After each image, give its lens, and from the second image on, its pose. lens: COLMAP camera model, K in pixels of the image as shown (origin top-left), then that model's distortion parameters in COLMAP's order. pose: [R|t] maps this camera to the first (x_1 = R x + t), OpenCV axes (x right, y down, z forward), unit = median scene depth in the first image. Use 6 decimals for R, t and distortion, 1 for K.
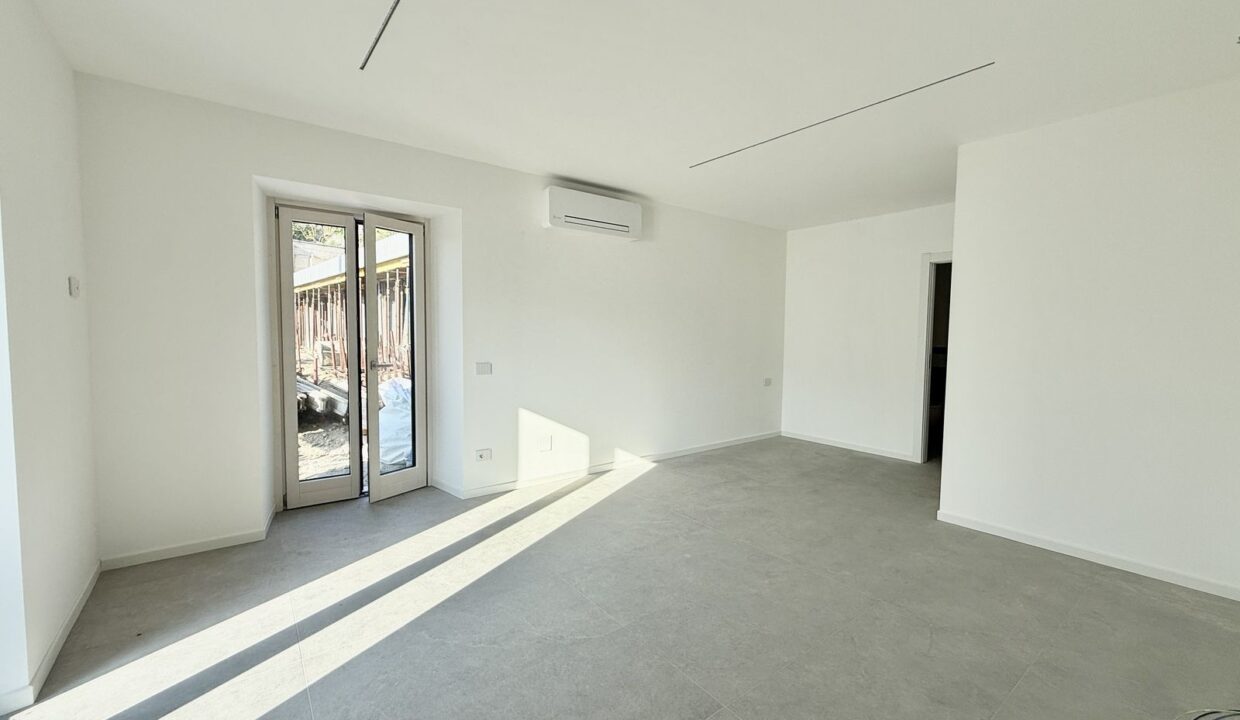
lens RADIAL K [[492.7, 0, 618.5], [0, 492.7, 361.8], [0, 0, 1]] dist [0.000036, -0.000164]
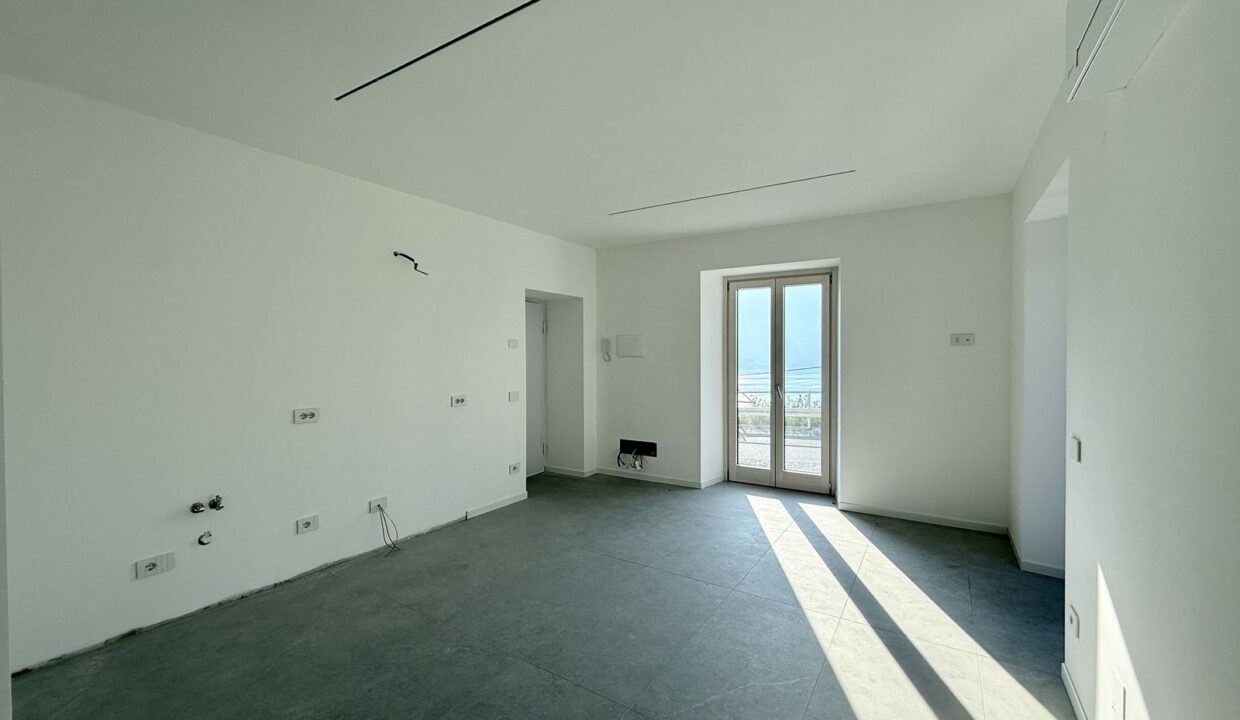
lens RADIAL K [[492.7, 0, 618.5], [0, 492.7, 361.8], [0, 0, 1]] dist [0.000036, -0.000164]
pose [[-0.940745, -0.001383, -0.339111, 0.335252], [-0.026394, 0.997257, 0.069152, -0.096270], [0.338085, 0.074005, -0.938201, 1.308207]]
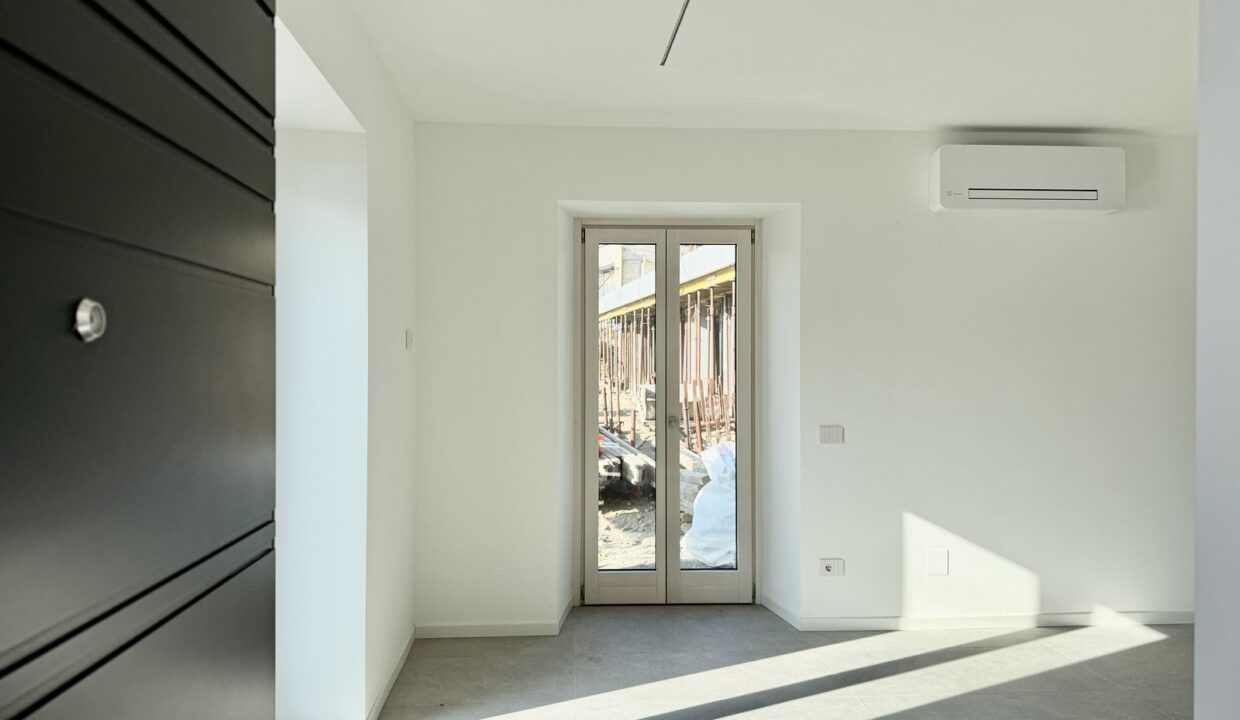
lens RADIAL K [[867.5, 0, 620.0], [0, 867.5, 360.0], [0, 0, 1]] dist [0.065857, -0.084332]
pose [[0.831734, -0.009707, -0.555089, 0.138823], [-0.026343, 0.998031, -0.056925, -0.011818], [0.554549, 0.061969, 0.829841, -0.135898]]
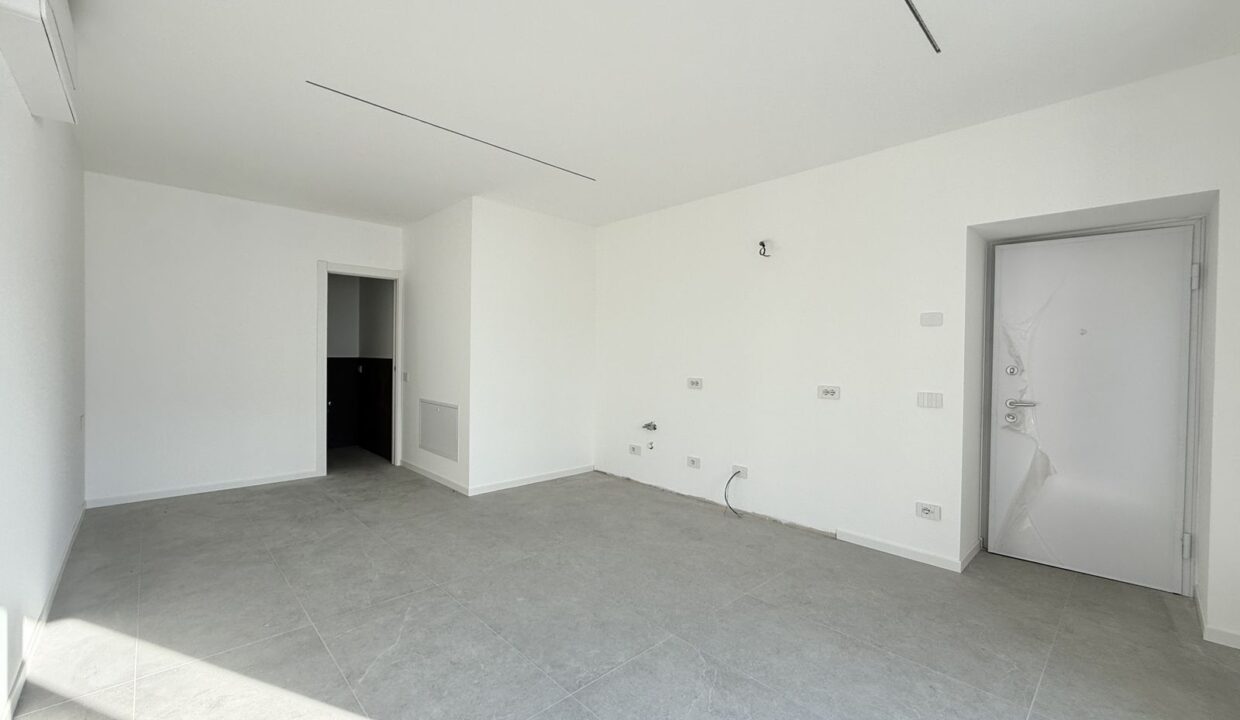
lens RADIAL K [[492.7, 0, 618.5], [0, 492.7, 361.8], [0, 0, 1]] dist [0.000036, -0.000164]
pose [[-0.108706, -0.023815, 0.993789, -0.544384], [0.045519, 0.998545, 0.028908, -0.028536], [-0.993031, 0.048379, -0.107464, 0.677849]]
